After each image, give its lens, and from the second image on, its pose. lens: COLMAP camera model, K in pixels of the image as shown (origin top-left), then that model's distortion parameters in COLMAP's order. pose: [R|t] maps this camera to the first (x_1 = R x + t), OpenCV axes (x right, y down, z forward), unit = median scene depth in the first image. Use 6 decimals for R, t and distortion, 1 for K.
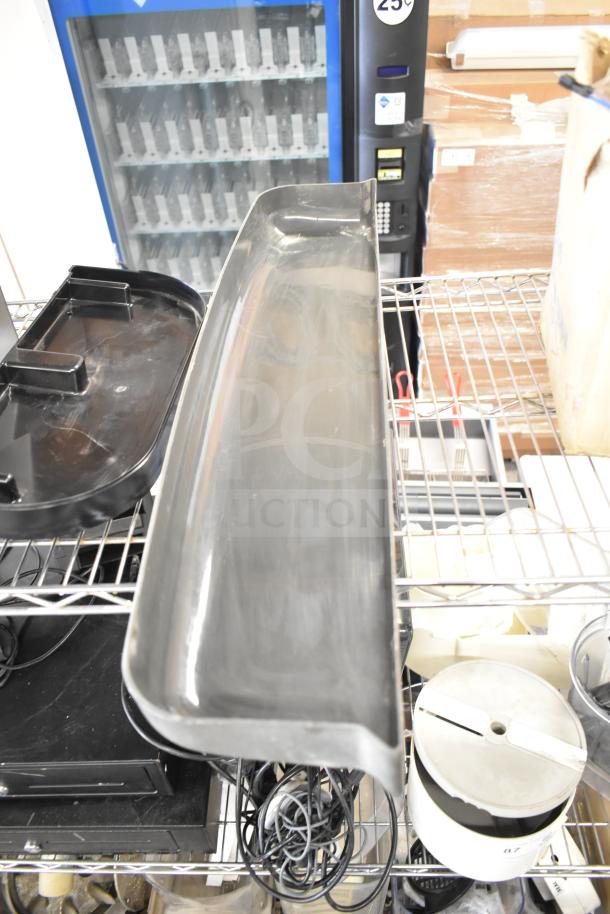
lens RADIAL K [[642.1, 0, 307.5], [0, 642.1, 457.3], [0, 0, 1]] dist [-0.043951, 0.019292]
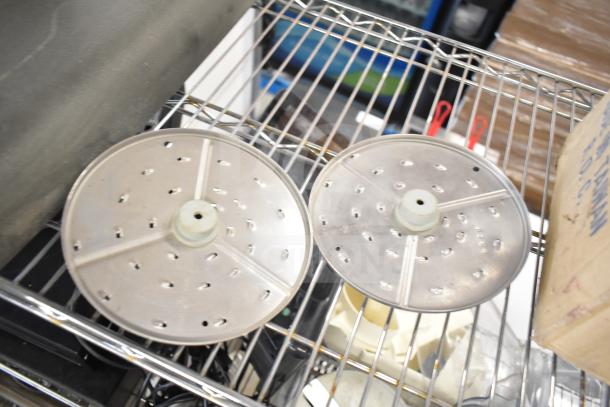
lens RADIAL K [[428.6, 0, 307.8], [0, 428.6, 202.5], [0, 0, 1]] dist [-0.043951, 0.019292]
pose [[0.914157, 0.400673, -0.061468, 0.090541], [-0.378940, 0.898541, 0.221424, -0.113629], [0.143950, -0.179123, 0.973239, 0.290400]]
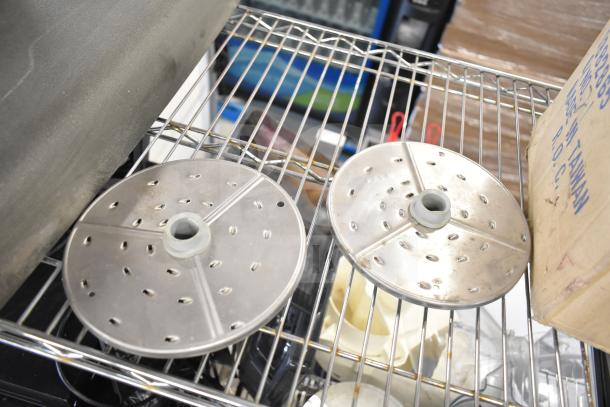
lens RADIAL K [[428.6, 0, 310.1], [0, 428.6, 198.7], [0, 0, 1]] dist [-0.043951, 0.019292]
pose [[0.952147, 0.305613, 0.004067, 0.064075], [-0.303150, 0.942613, 0.139934, -0.095522], [0.038932, -0.134471, 0.990152, 0.277342]]
